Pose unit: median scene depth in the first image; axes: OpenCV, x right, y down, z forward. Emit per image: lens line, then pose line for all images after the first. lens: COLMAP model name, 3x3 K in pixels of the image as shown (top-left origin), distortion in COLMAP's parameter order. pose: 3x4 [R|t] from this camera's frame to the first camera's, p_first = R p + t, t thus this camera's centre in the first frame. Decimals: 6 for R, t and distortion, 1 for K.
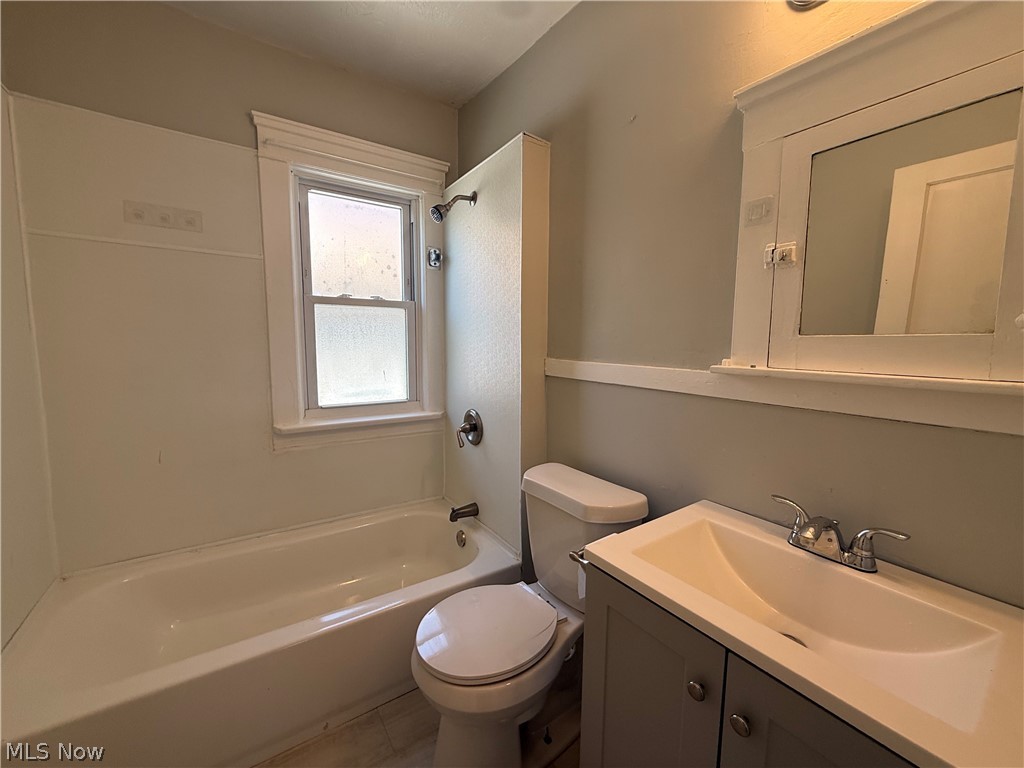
lens RADIAL K [[407.7, 0, 503.8], [0, 407.7, 384.0], [0, 0, 1]] dist [0.000159, 0.000459]
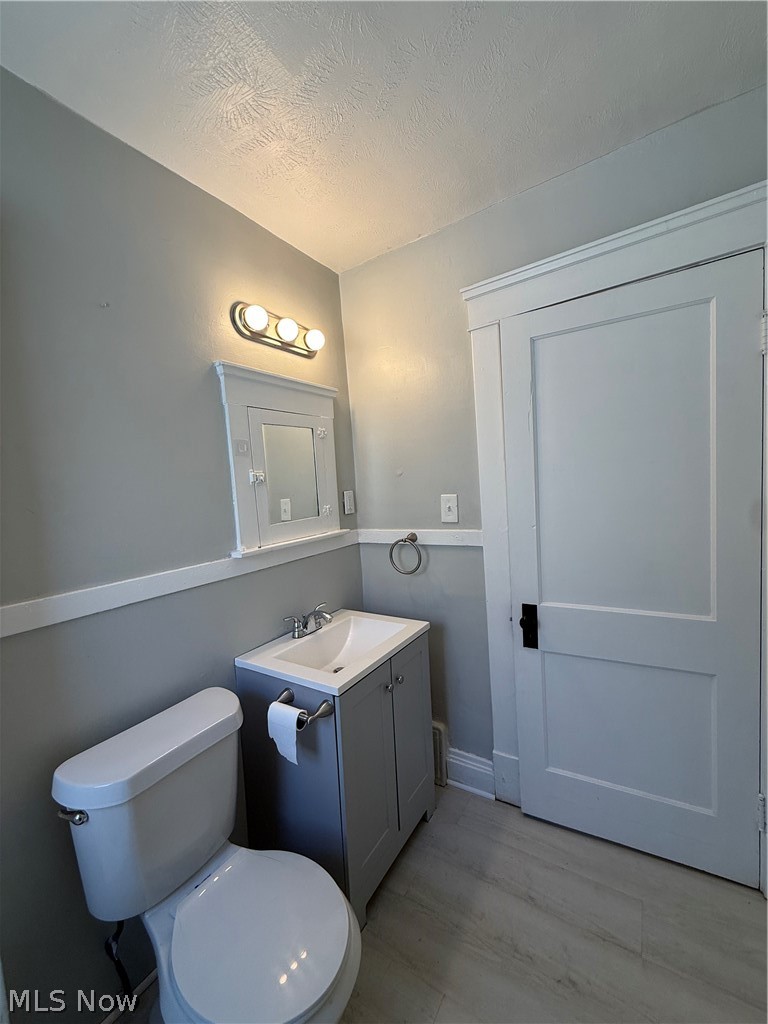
lens RADIAL K [[407.7, 0, 378.7], [0, 407.7, 510.5], [0, 0, 1]] dist [0.000159, 0.000459]
pose [[-0.376640, -0.042128, 0.925401, -1.008534], [0.172408, 0.978324, 0.114708, -0.287562], [-0.910175, 0.202750, -0.361213, 1.151113]]
